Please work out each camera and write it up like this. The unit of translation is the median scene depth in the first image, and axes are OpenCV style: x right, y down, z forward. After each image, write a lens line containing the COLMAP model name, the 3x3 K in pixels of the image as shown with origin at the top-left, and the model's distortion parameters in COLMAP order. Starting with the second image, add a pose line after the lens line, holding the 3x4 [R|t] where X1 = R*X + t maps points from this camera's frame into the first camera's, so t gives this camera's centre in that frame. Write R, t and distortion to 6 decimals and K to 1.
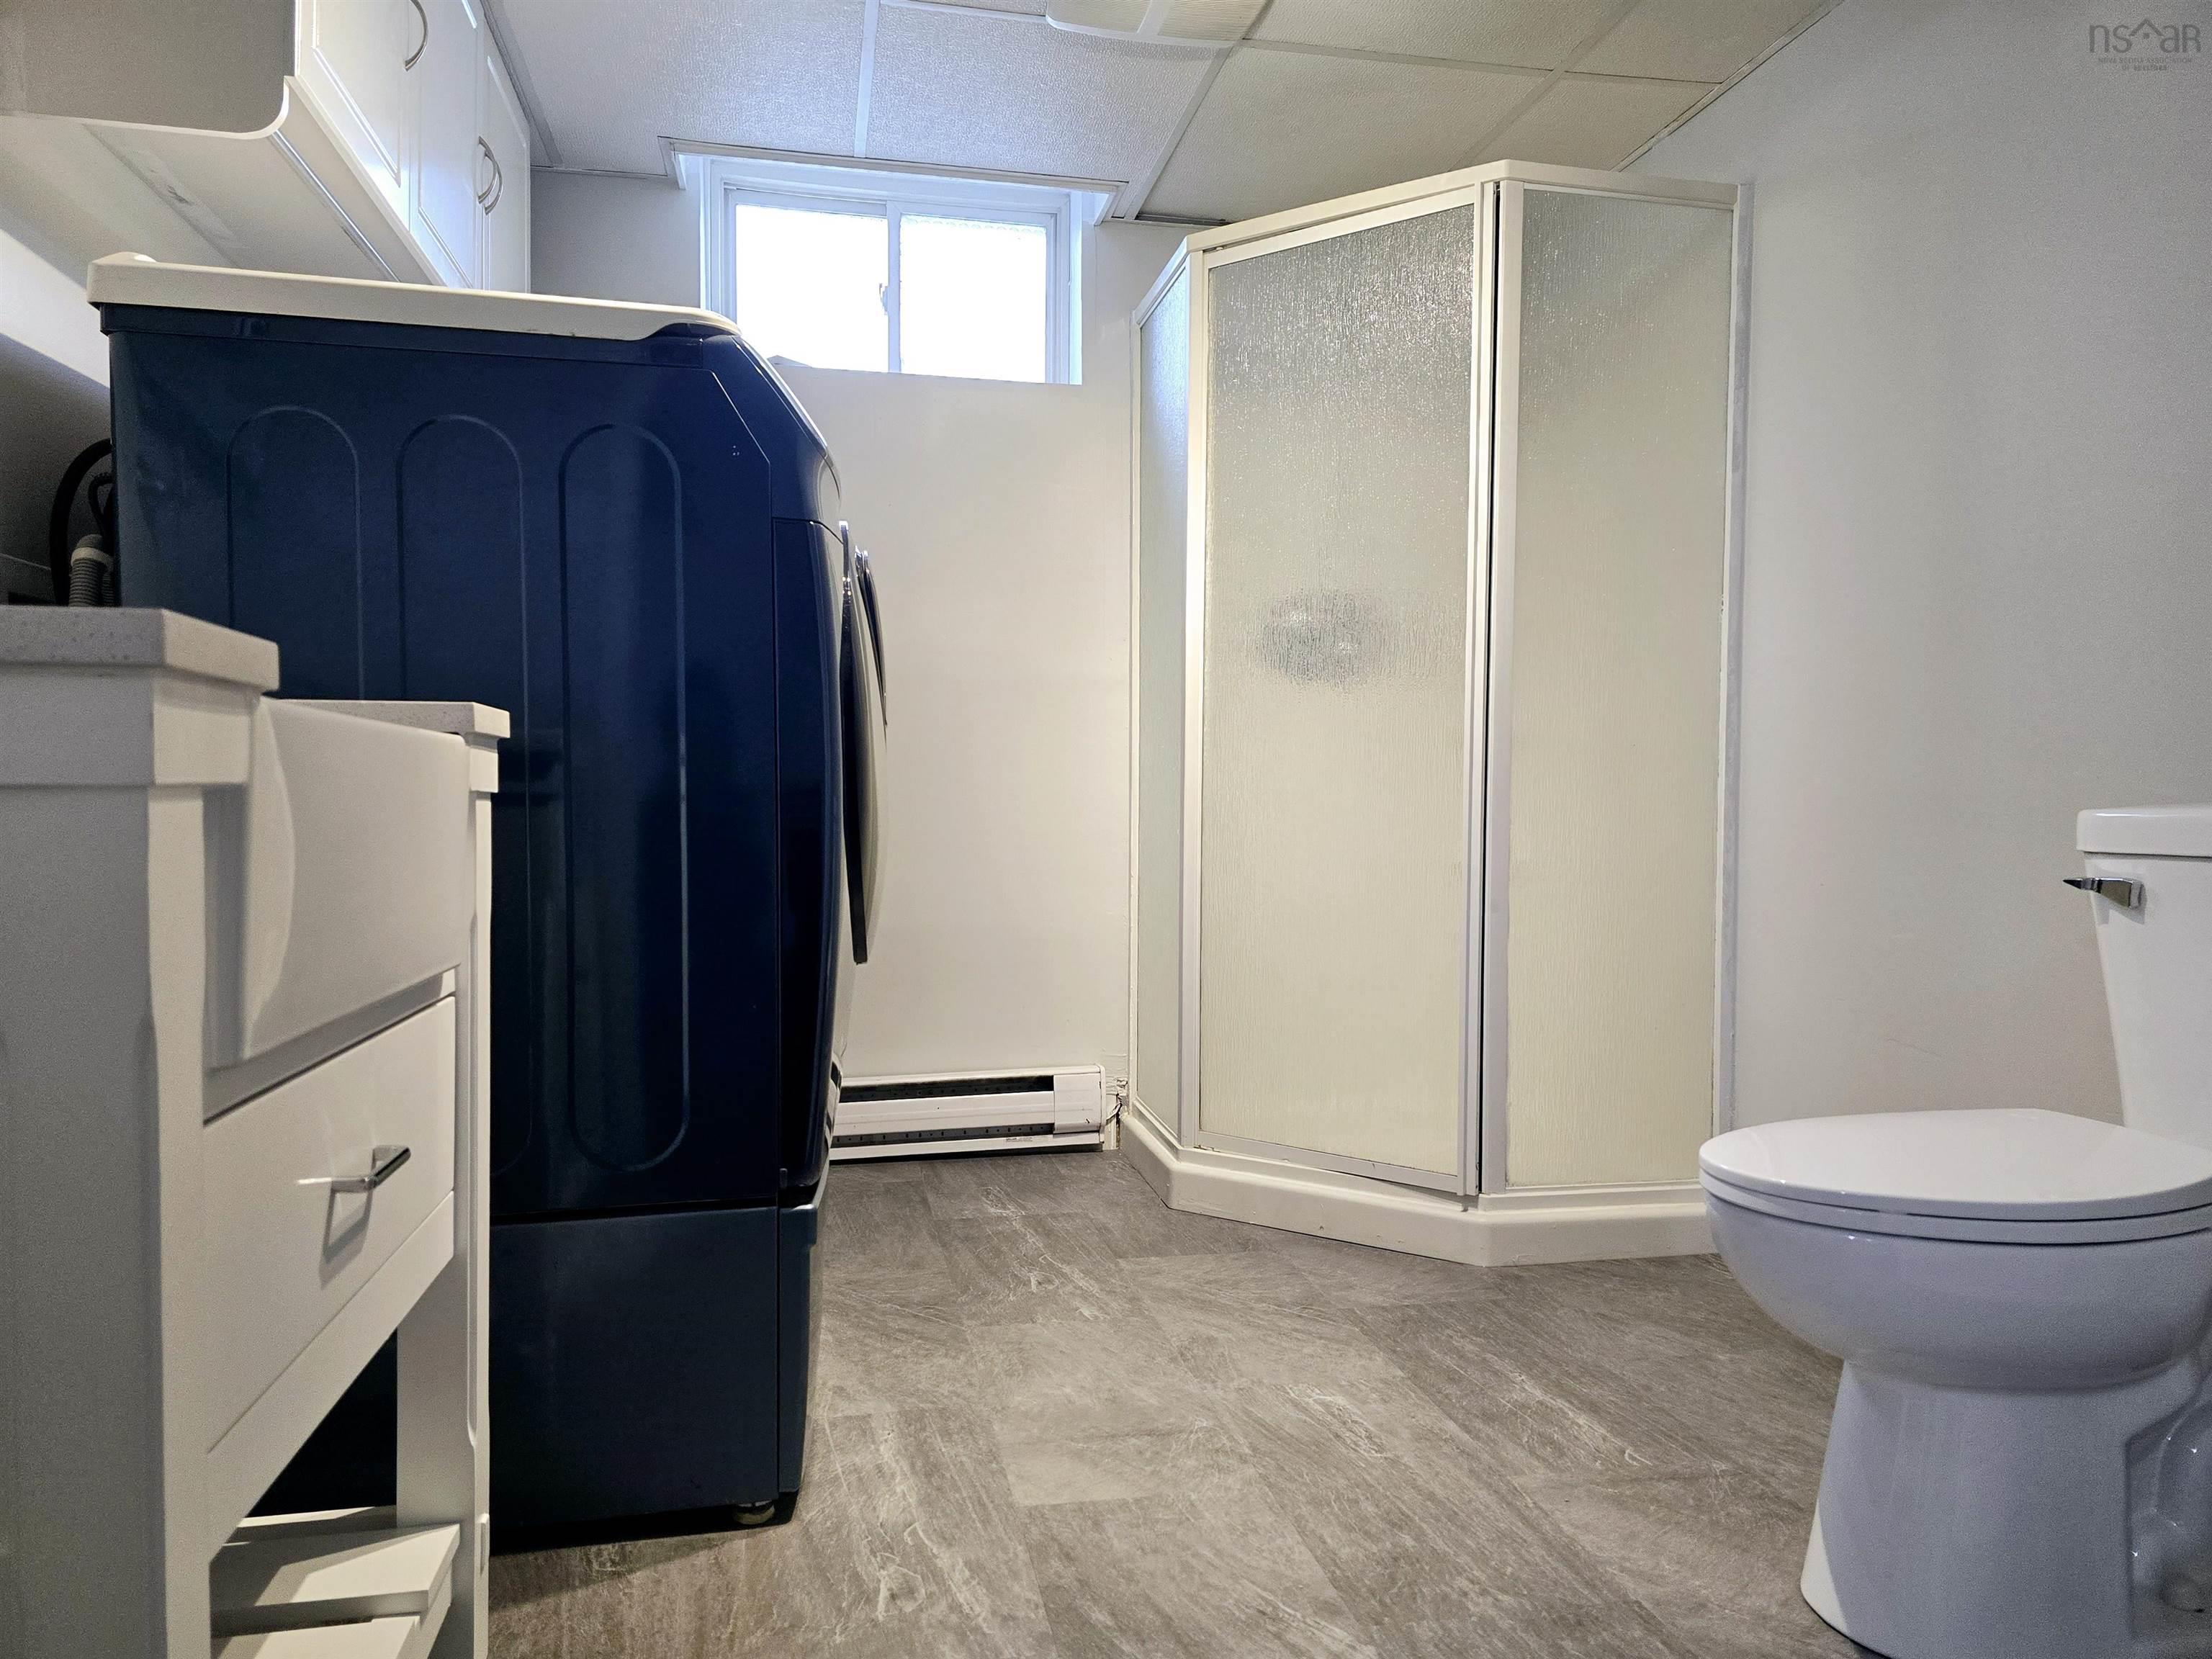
lens RADIAL K [[1495.2, 0, 1090.5], [0, 1495.2, 823.2], [0, 0, 1]] dist [0.072166, -0.068954]
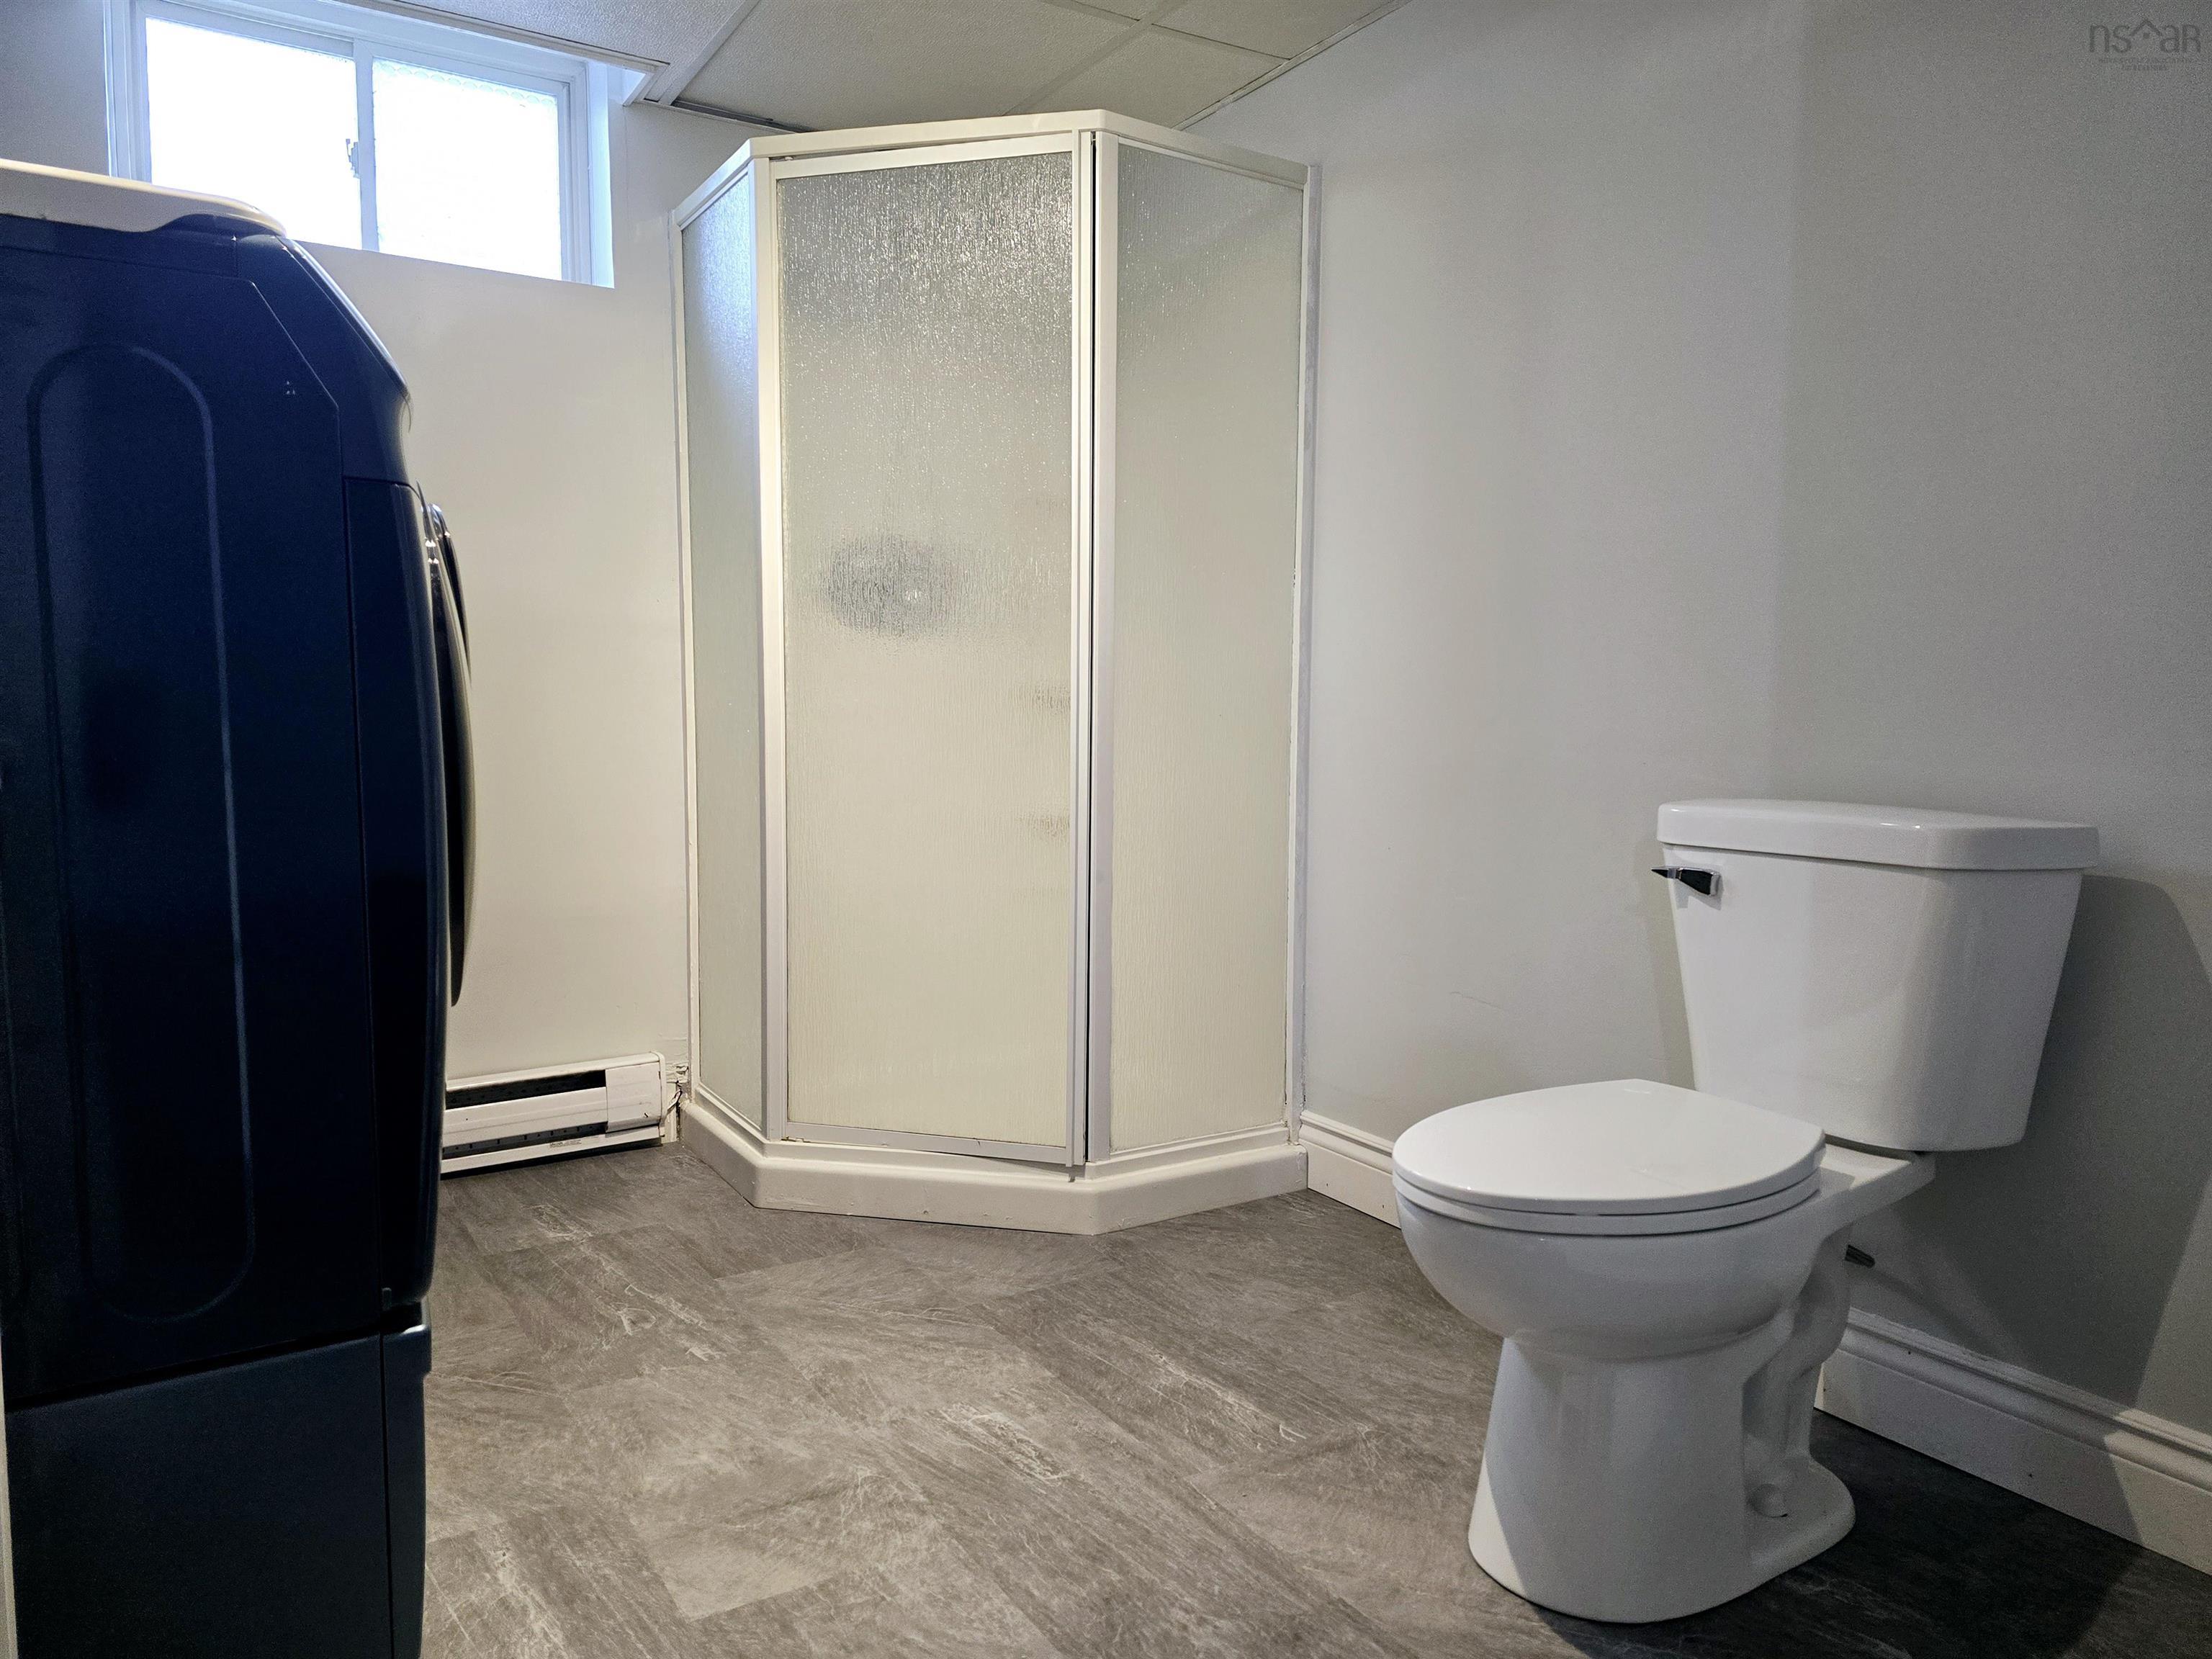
lens RADIAL K [[1500.7, 0, 1092.2], [0, 1500.7, 810.4], [0, 0, 1]] dist [0.082442, -0.092589]
pose [[0.936850, -0.027140, 0.348677, -0.089186], [0.007709, 0.998345, 0.056995, -0.050115], [-0.349647, -0.050708, 0.935508, 0.077320]]
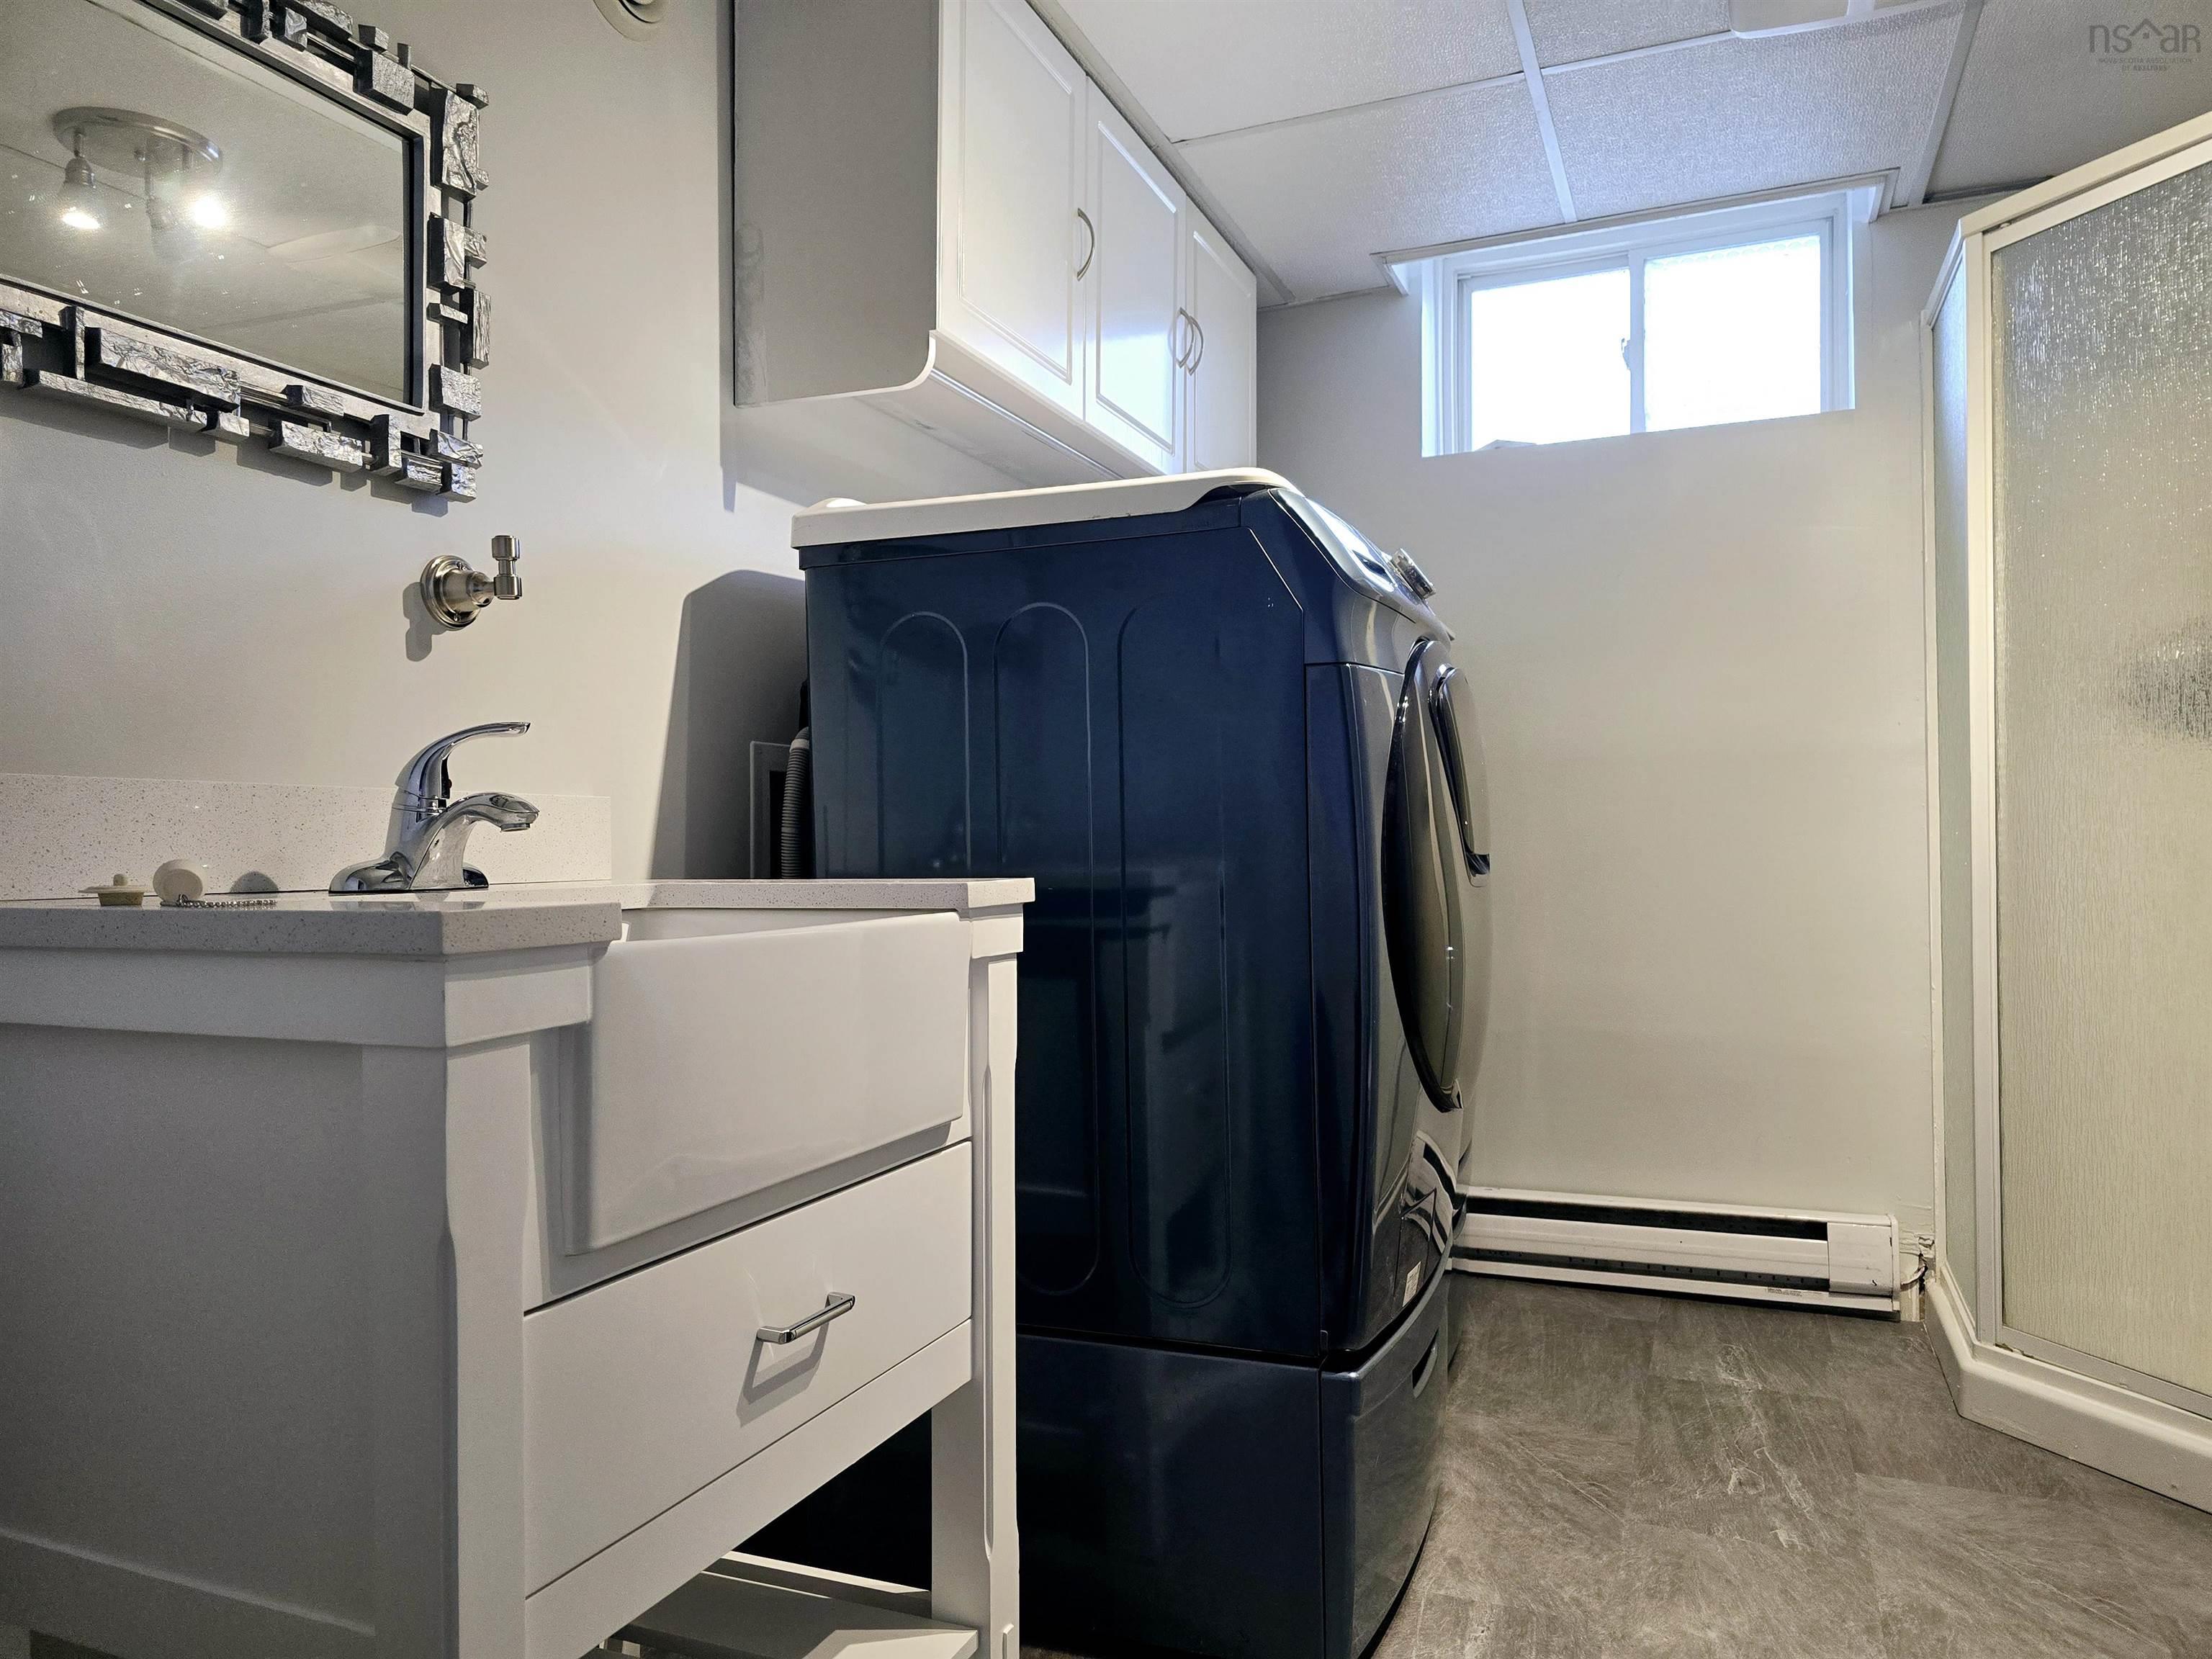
lens RADIAL K [[1478.8, 0, 1091.0], [0, 1478.8, 825.5], [0, 0, 1]] dist [0.064133, -0.052762]
pose [[0.829471, -0.020466, -0.558174, 0.151630], [0.006356, 0.999610, -0.027207, -0.050190], [0.558513, 0.019020, 0.829278, 0.079371]]
